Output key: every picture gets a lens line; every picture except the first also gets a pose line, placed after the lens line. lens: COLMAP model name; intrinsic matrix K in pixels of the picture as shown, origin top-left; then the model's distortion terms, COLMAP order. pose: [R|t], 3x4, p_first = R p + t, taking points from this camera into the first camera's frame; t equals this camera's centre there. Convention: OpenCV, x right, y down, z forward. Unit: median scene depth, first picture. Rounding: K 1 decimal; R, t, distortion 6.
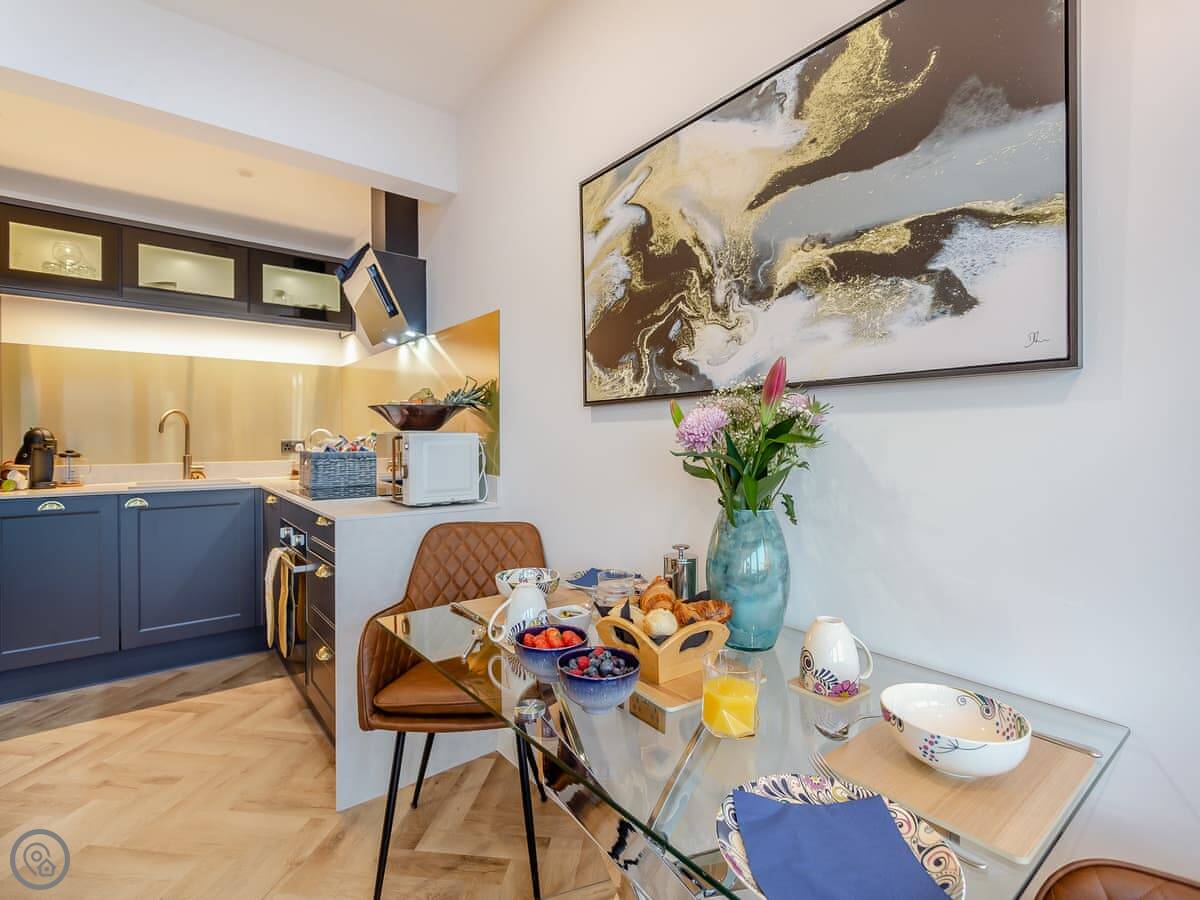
lens RADIAL K [[571.9, 0, 585.6], [0, 571.9, 440.9], [0, 0, 1]] dist [0.002638, 0.000855]
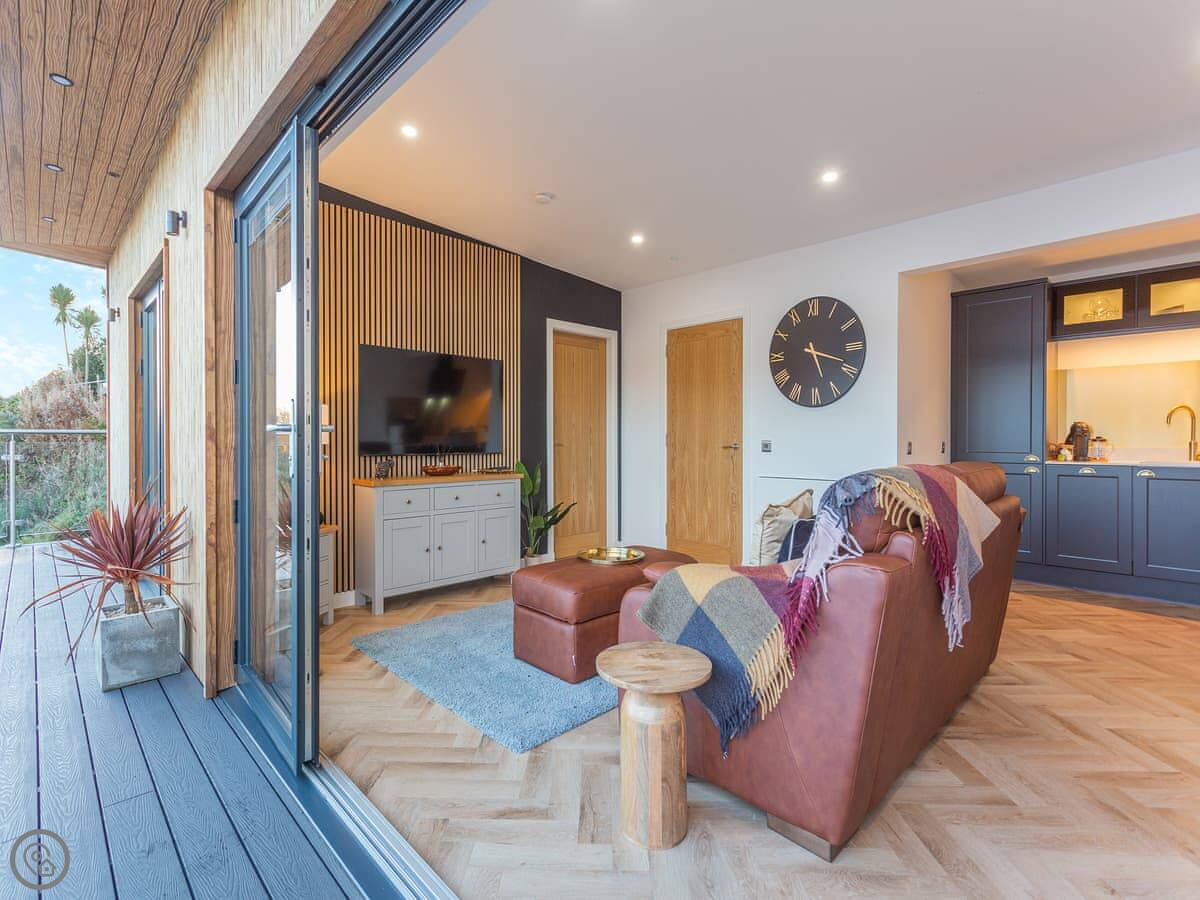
lens RADIAL K [[568.3, 0, 601.1], [0, 568.3, 441.2], [0, 0, 1]] dist [-0.001382, 0.004639]
pose [[0.119602, 0.005707, -0.992806, 0.837071], [-0.002730, 0.999982, 0.005420, 0.047298], [0.992818, 0.002062, 0.119615, -0.931193]]
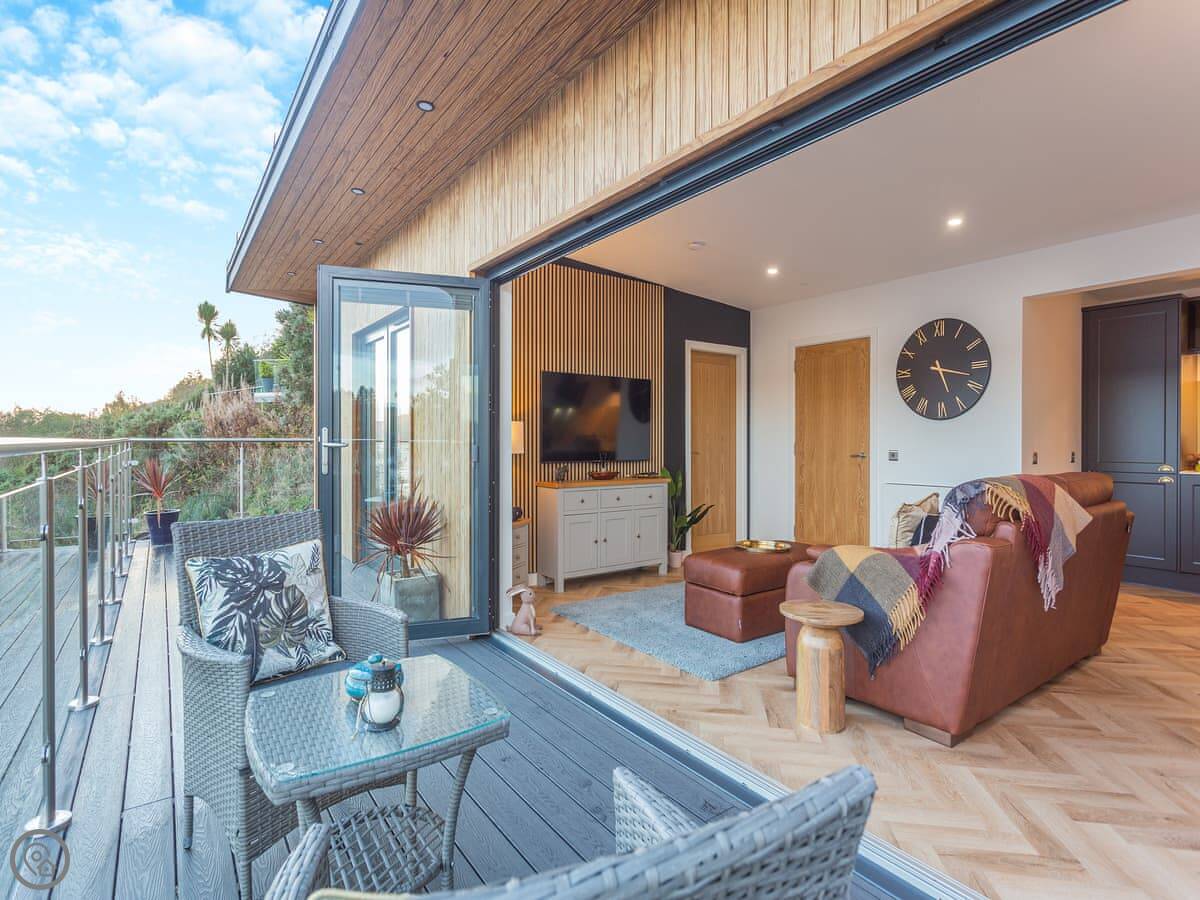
lens RADIAL K [[603.1, 0, 609.9], [0, 603.1, 442.1], [0, 0, 1]] dist [-0.005170, 0.003173]
pose [[-0.024183, 0.001316, -0.999707, 1.463289], [-0.003924, 0.999991, 0.001411, 0.011958], [0.999700, 0.003957, -0.024177, -1.251889]]
